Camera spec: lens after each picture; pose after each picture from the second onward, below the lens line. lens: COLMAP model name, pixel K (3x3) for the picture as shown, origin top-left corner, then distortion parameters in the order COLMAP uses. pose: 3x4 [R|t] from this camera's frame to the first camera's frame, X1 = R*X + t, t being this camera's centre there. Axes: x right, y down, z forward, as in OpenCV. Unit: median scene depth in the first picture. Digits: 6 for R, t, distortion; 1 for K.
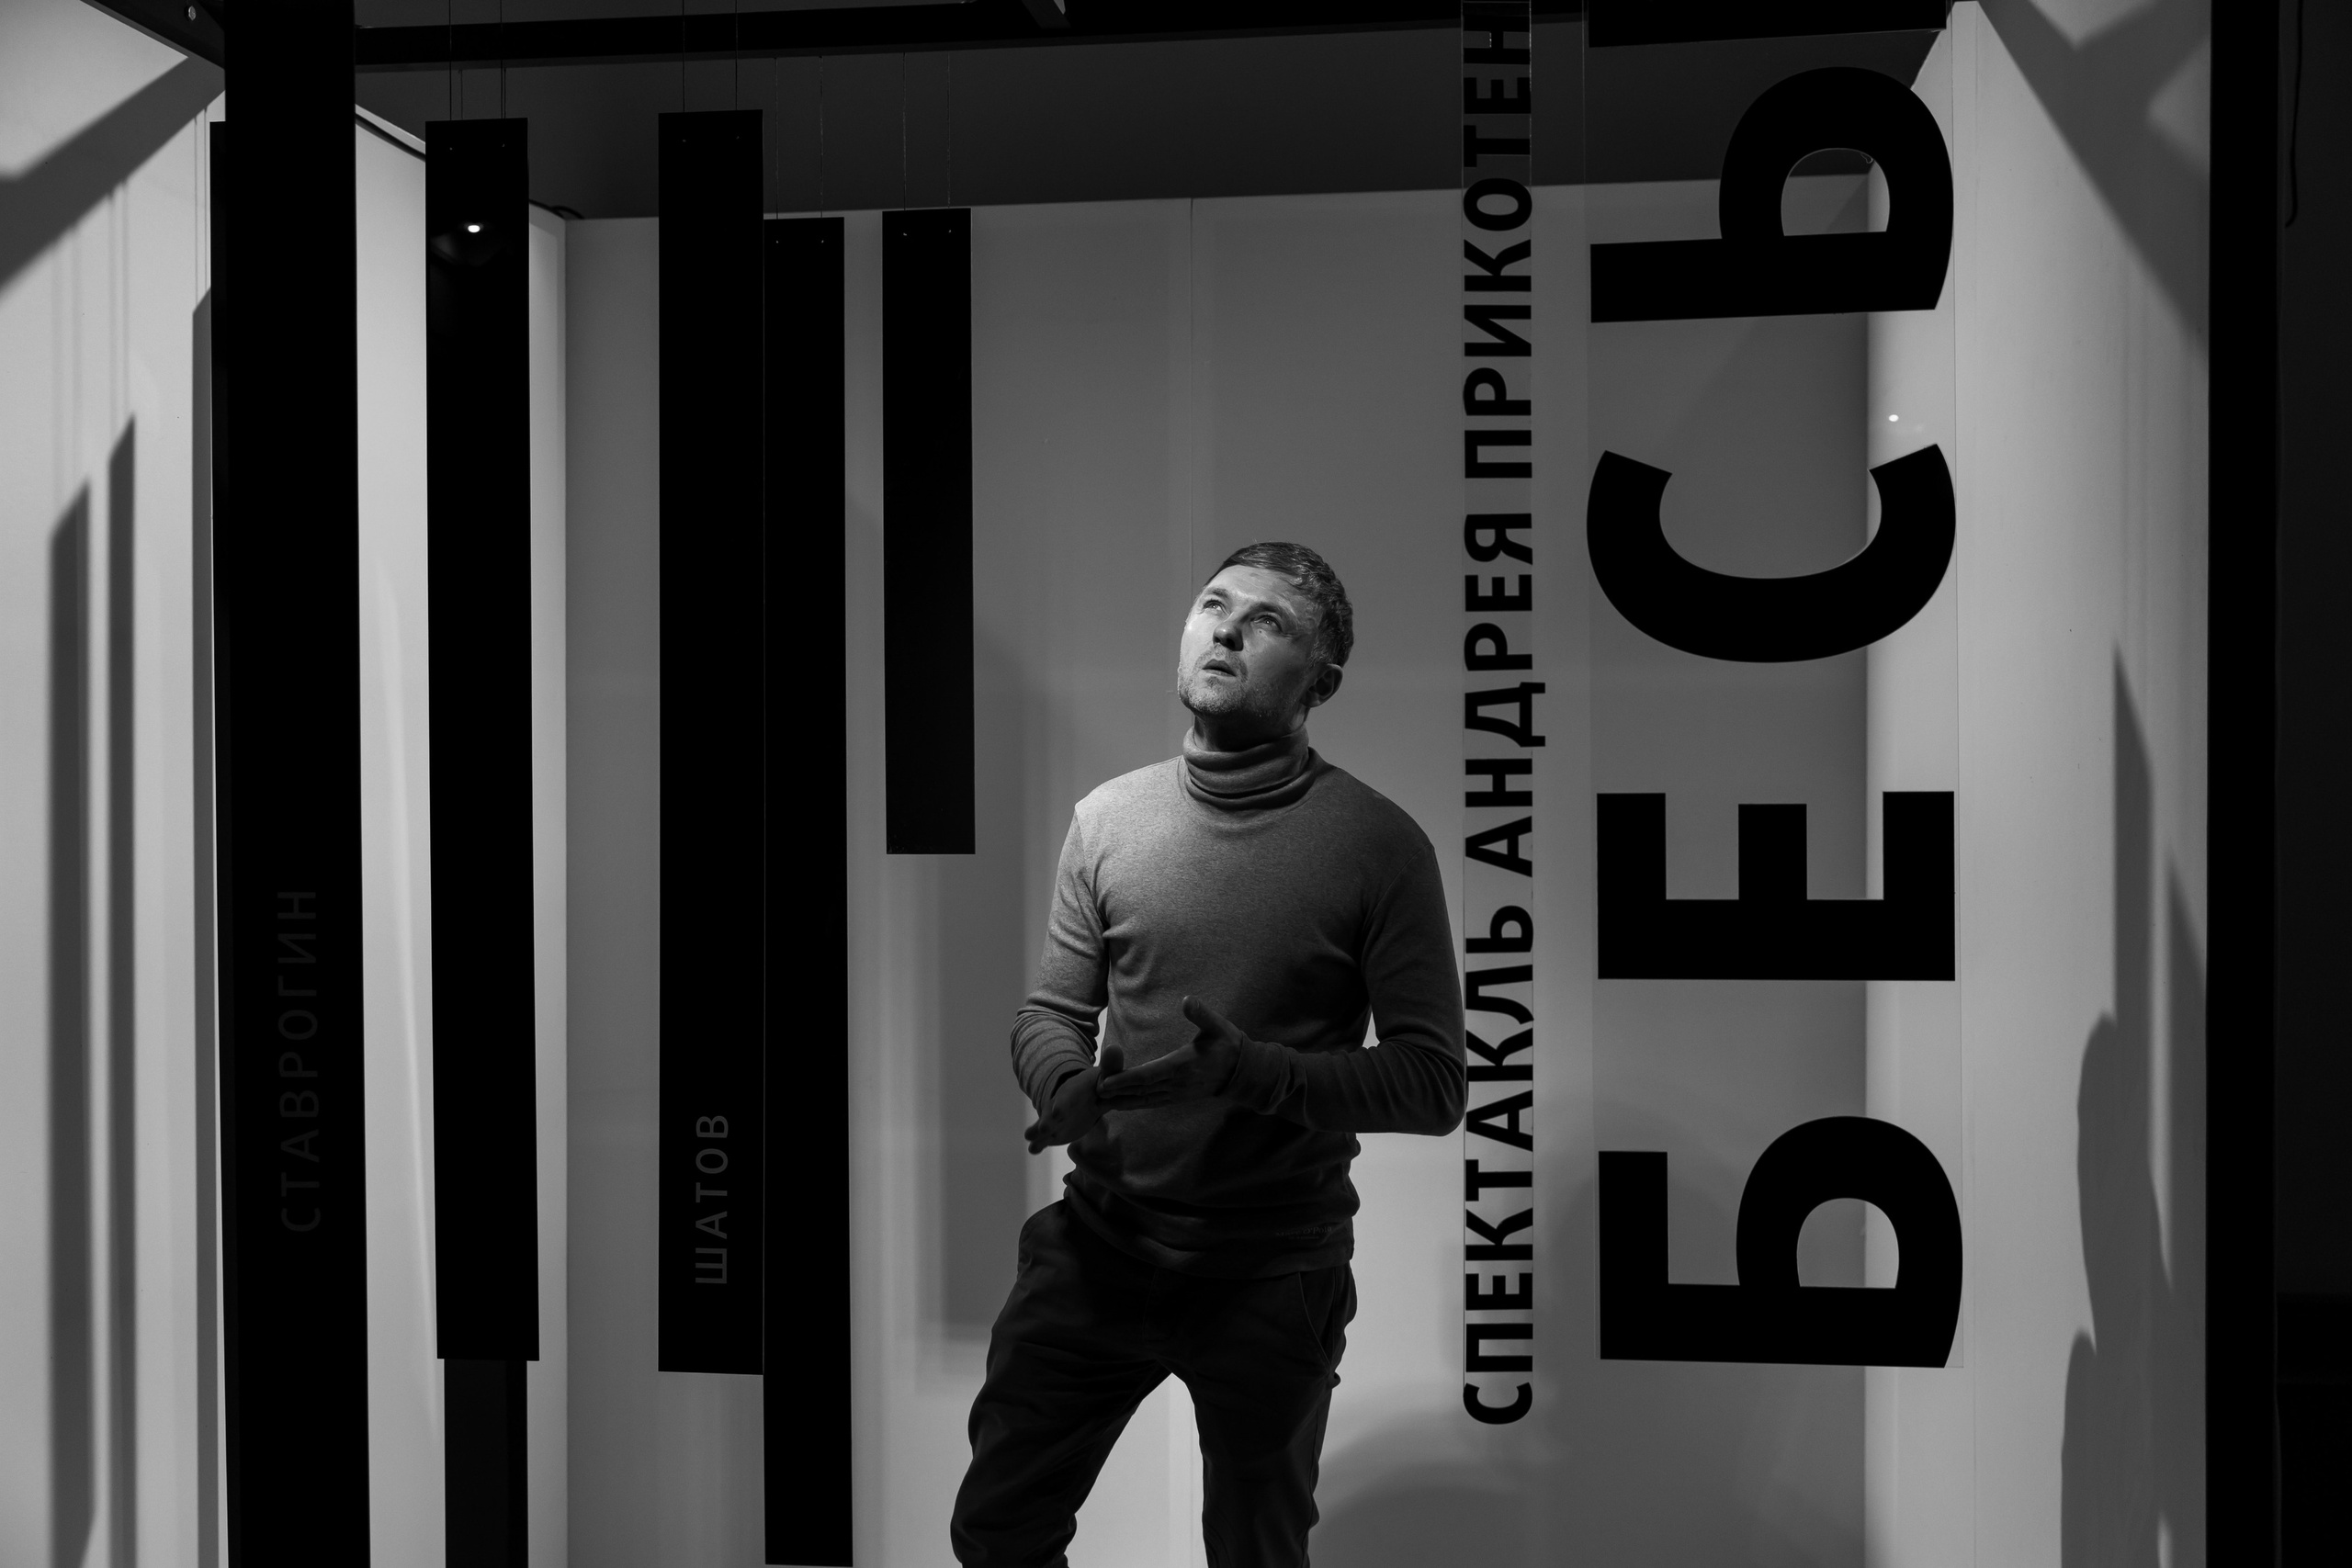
lens RADIAL K [[2665.1, 0, 1158.2], [0, 2665.1, 839.5], [0, 0, 1]] dist [0.006498, 0.000000]
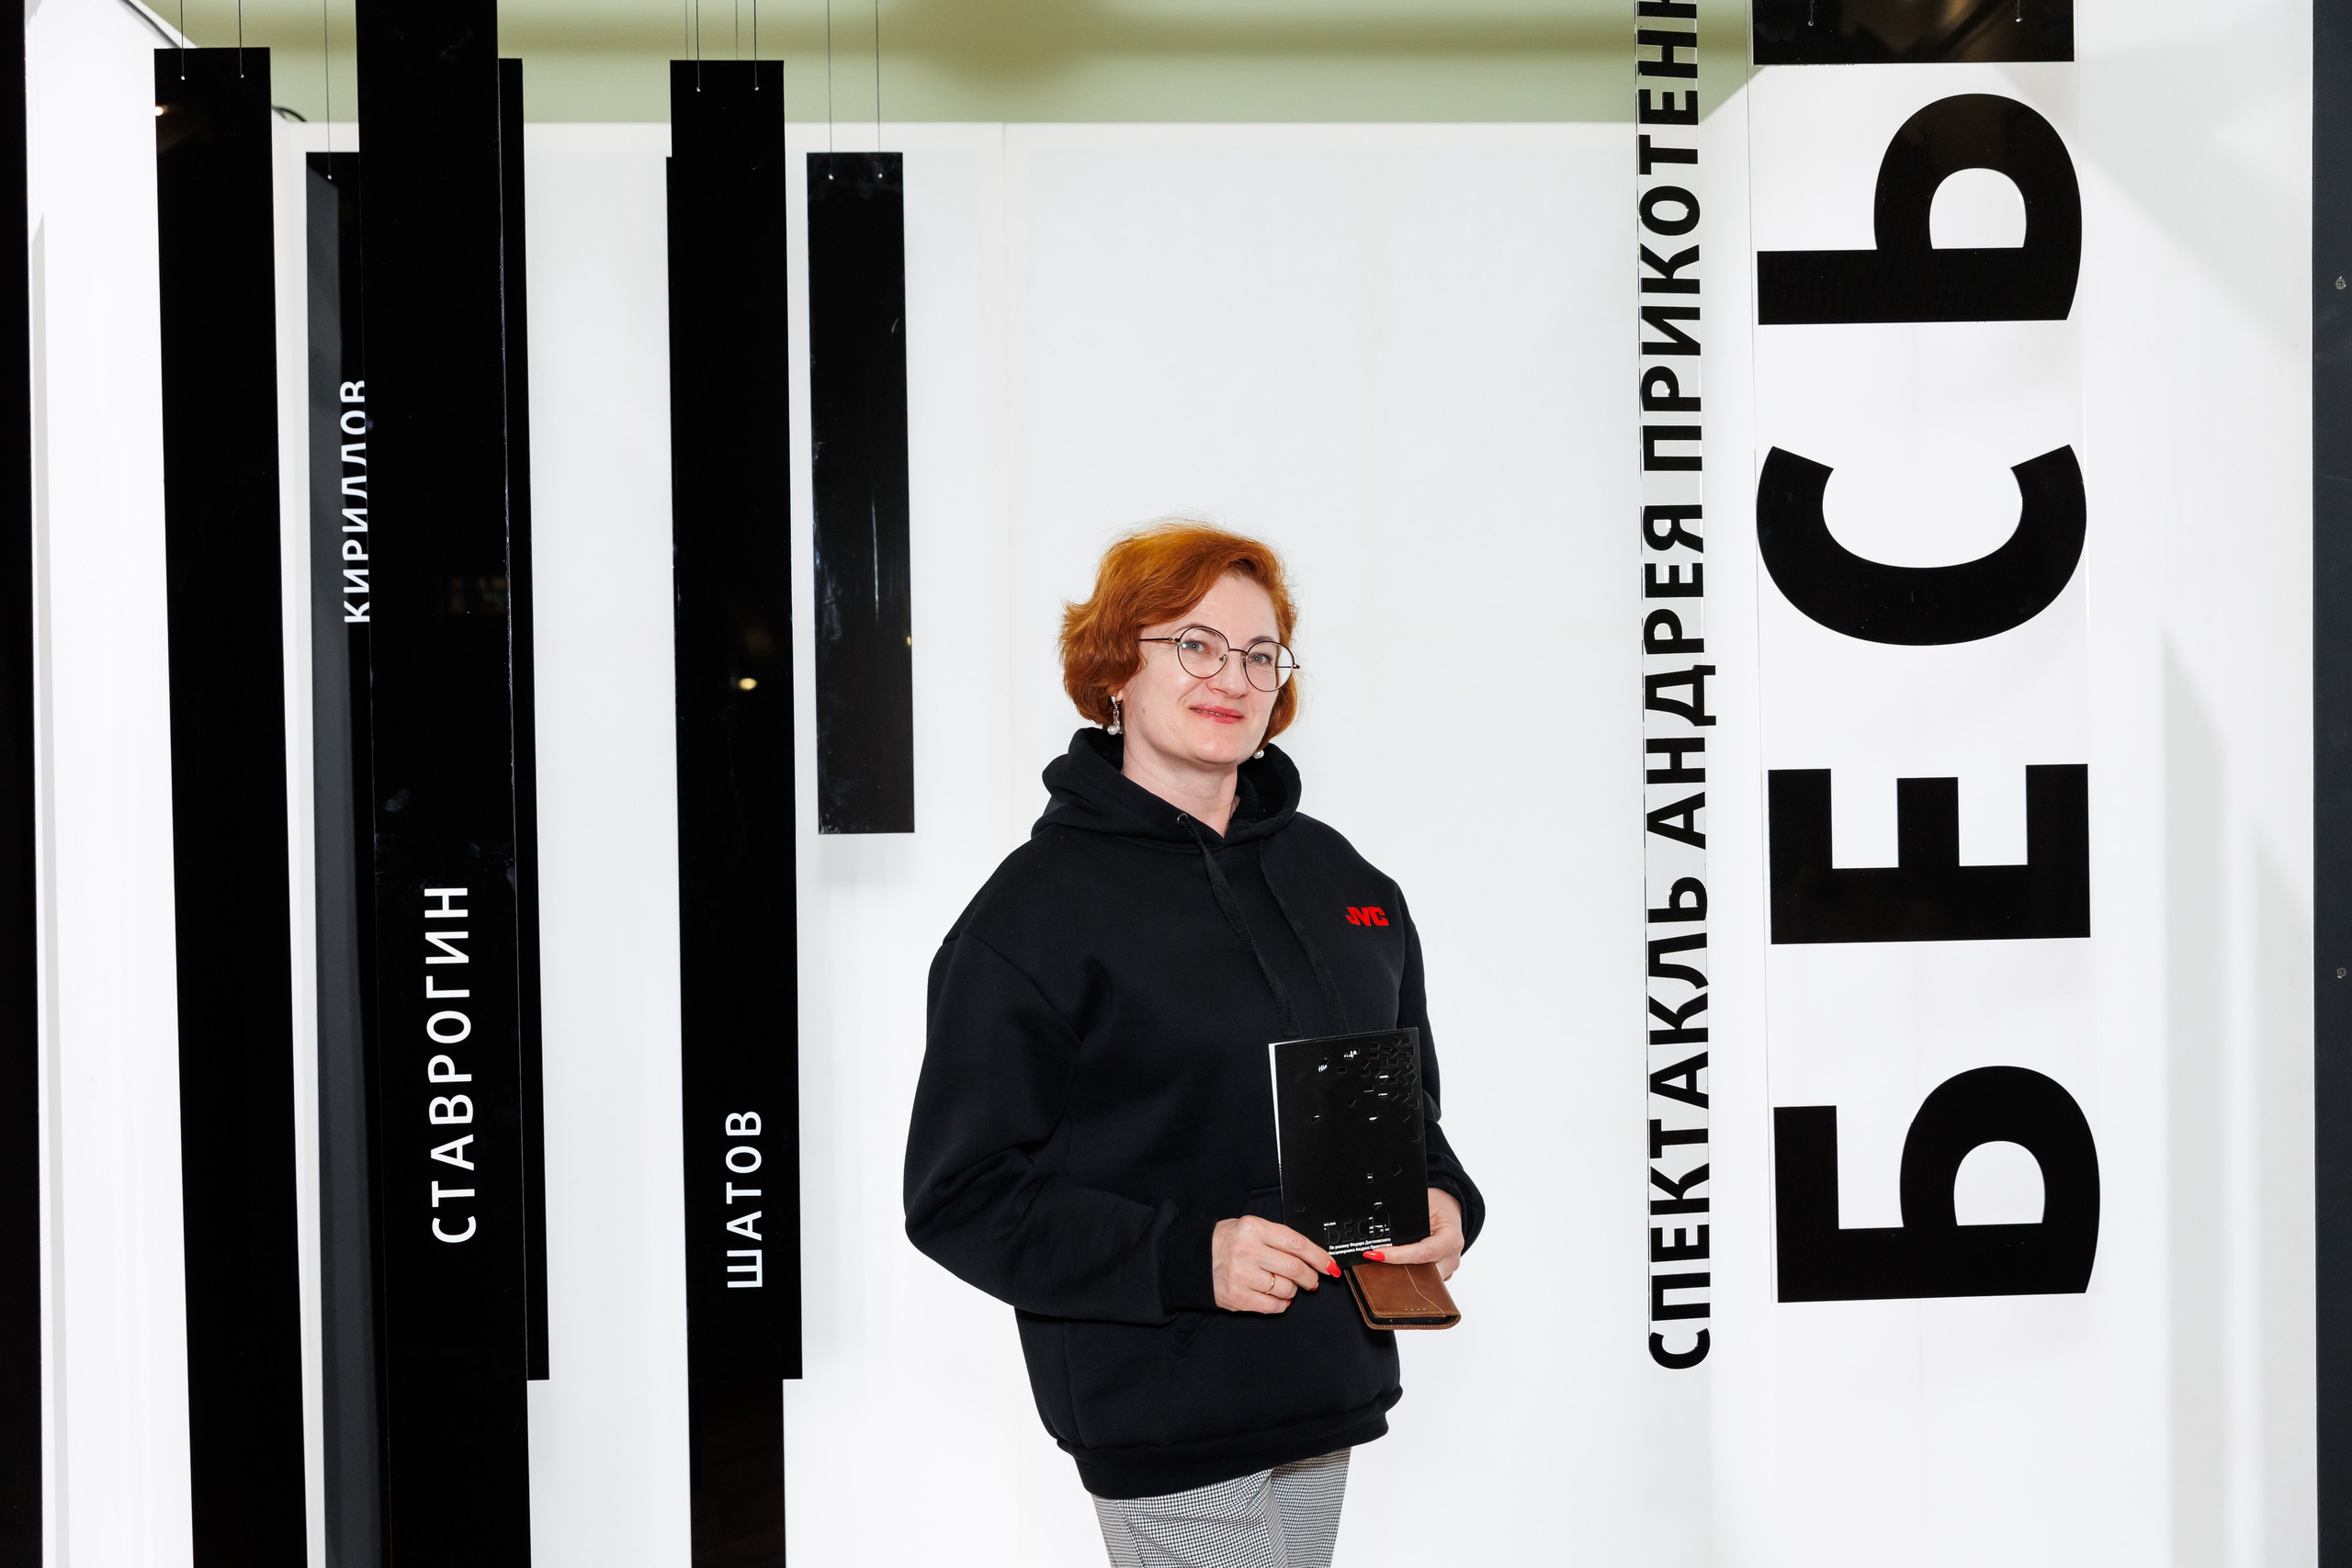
lens RADIAL K [[3112.7, 0, 1165.7], [0, 3112.7, 823.5], [0, 0, 1]] dist [0.010803, 0.000000]
pose [[0.976982, -0.017098, 0.212634, -0.330906], [0.014911, 0.999818, 0.011886, -0.014102], [-0.212798, -0.008442, 0.977060, -0.159001]]
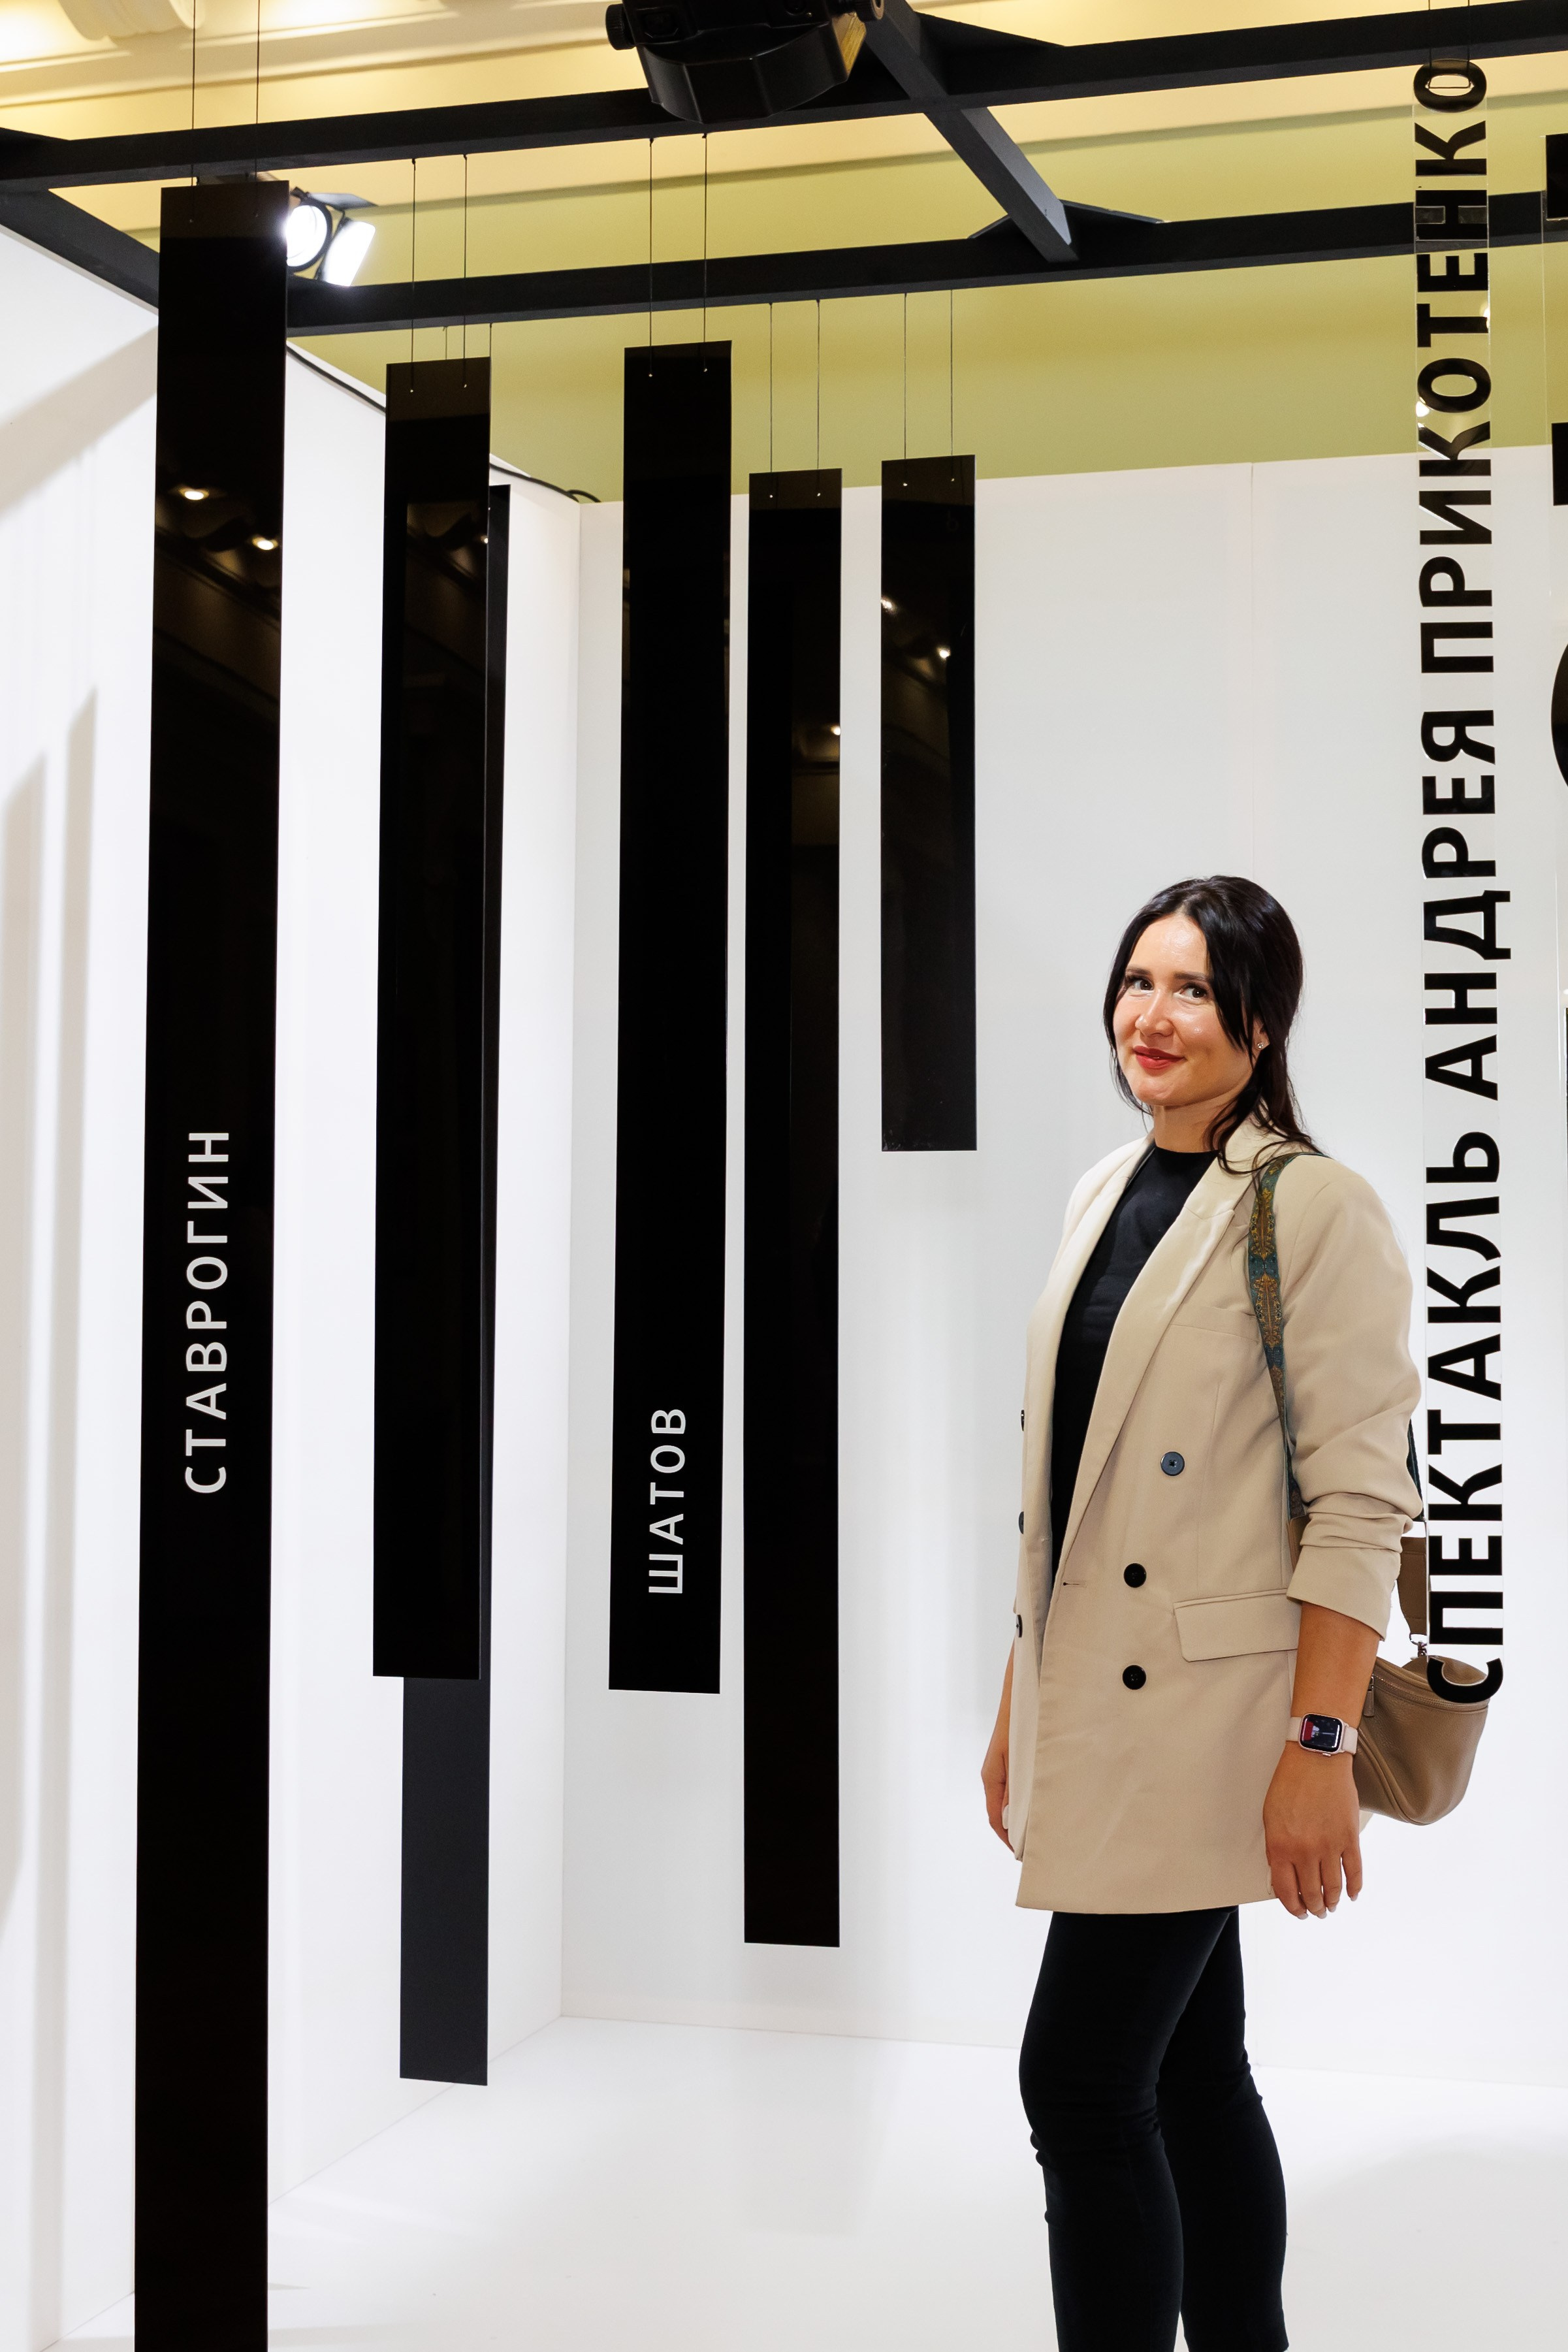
lens RADIAL K [[3075.4, 0, 1089.5], [0, 3075.4, 1036.4], [0, 0, 1]] dist [-0.021658, 0.000000]
pose [[0.996044, -0.004087, -0.088770, 0.094190], [-0.003035, 0.996795, -0.079945, 0.077347], [0.088812, 0.079898, 0.992839, -0.068230]]
